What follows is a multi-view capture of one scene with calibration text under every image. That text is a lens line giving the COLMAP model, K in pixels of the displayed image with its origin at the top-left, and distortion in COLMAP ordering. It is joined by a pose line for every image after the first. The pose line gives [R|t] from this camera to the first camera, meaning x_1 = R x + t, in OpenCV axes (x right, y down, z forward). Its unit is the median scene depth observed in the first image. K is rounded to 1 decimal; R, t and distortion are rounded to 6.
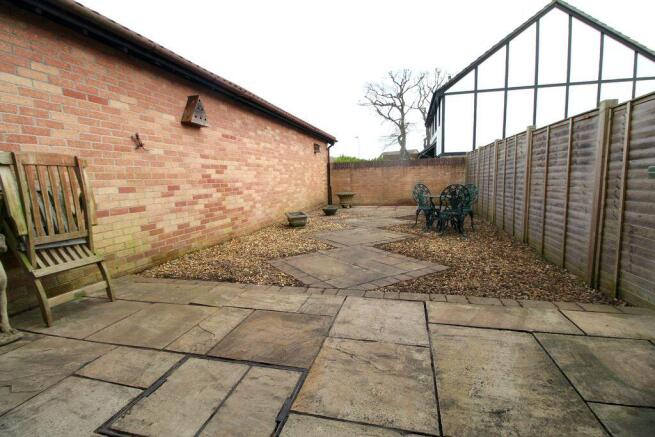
lens RADIAL K [[303.5, 0, 329.6], [0, 303.5, 215.1], [0, 0, 1]] dist [-0.001259, -0.012880]
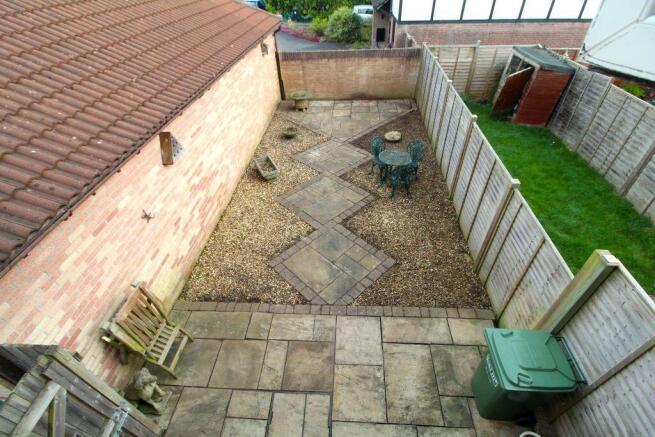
lens RADIAL K [[303.5, 0, 329.6], [0, 303.5, 215.1], [0, 0, 1]] dist [-0.001259, -0.012880]
pose [[0.982736, -0.126386, 0.135115, -0.157429], [0.031392, 0.833620, 0.551445, -1.278581], [-0.182329, -0.537684, 0.823196, -0.107720]]
